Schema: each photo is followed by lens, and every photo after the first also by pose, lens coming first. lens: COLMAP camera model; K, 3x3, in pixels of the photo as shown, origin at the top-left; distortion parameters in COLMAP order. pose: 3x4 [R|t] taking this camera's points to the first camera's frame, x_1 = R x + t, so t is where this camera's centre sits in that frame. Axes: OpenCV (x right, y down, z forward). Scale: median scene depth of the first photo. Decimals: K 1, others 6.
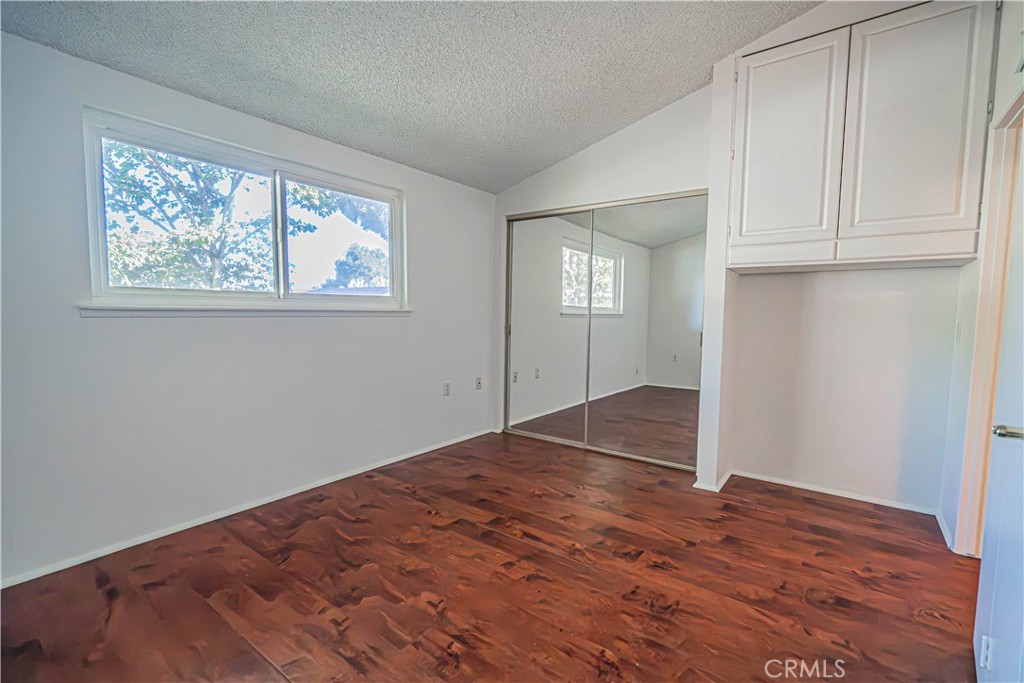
lens RADIAL K [[462.0, 0, 515.2], [0, 462.0, 345.4], [0, 0, 1]] dist [-0.006594, 0.001235]
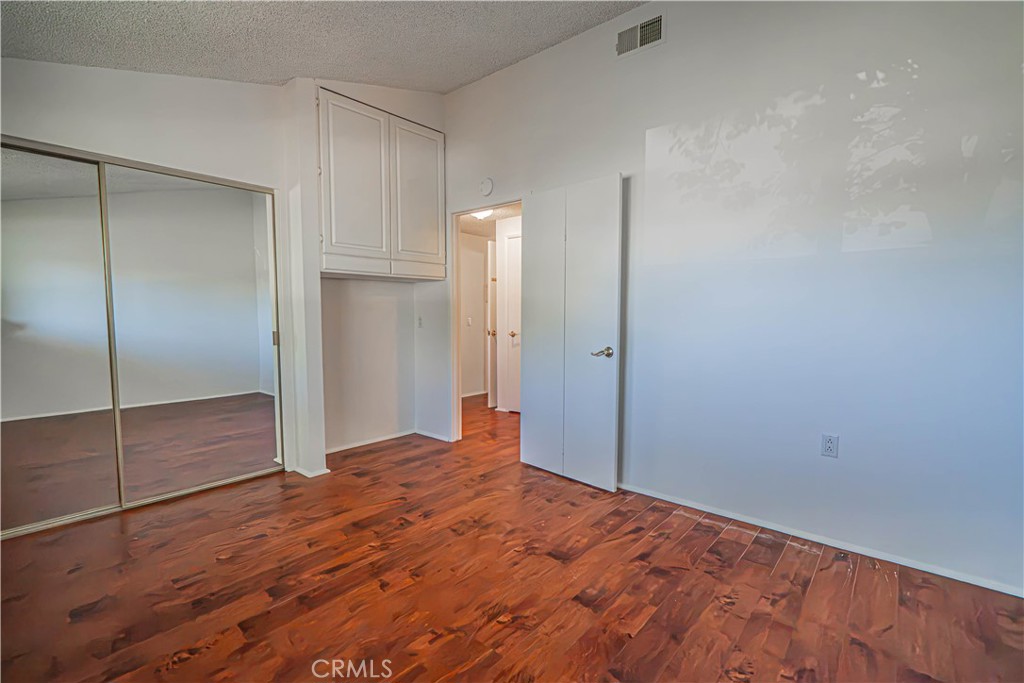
lens RADIAL K [[462.0, 0, 515.2], [0, 462.0, 345.4], [0, 0, 1]] dist [-0.006594, 0.001235]
pose [[0.064434, -0.084049, 0.994376, -0.756977], [0.074646, 0.994061, 0.079185, -0.051660], [-0.995126, 0.069124, 0.070325, 0.551313]]
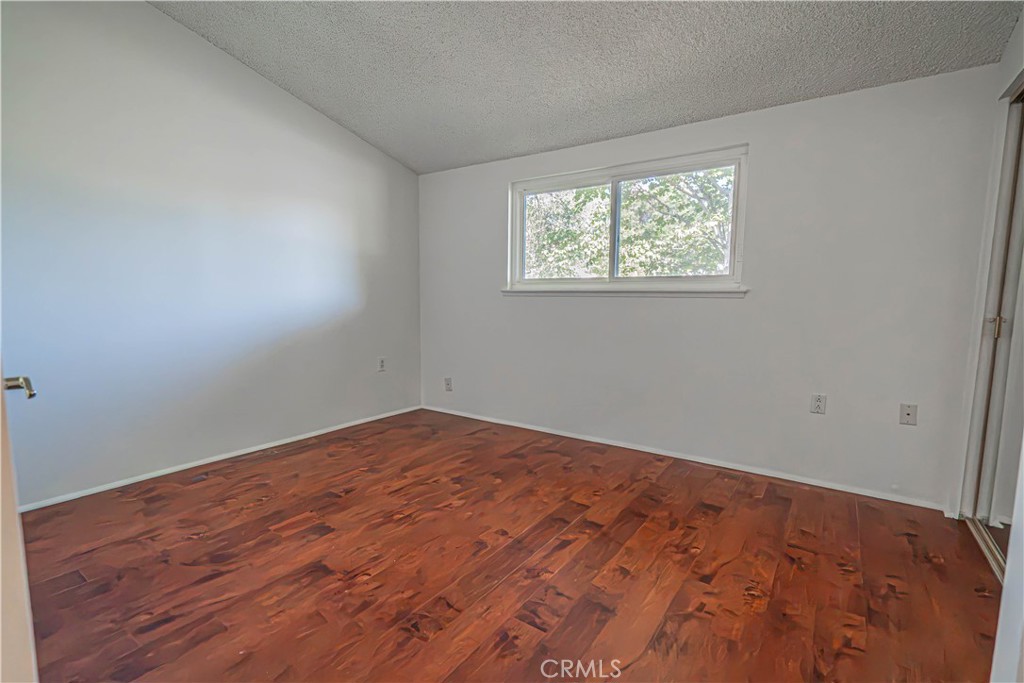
lens RADIAL K [[471.3, 0, 514.4], [0, 471.3, 347.1], [0, 0, 1]] dist [-0.002577, 0.000134]
pose [[0.029100, 0.094079, -0.995139, 0.853191], [-0.083218, 0.992333, 0.091380, -0.027803], [0.996106, 0.080154, 0.036706, 0.821090]]
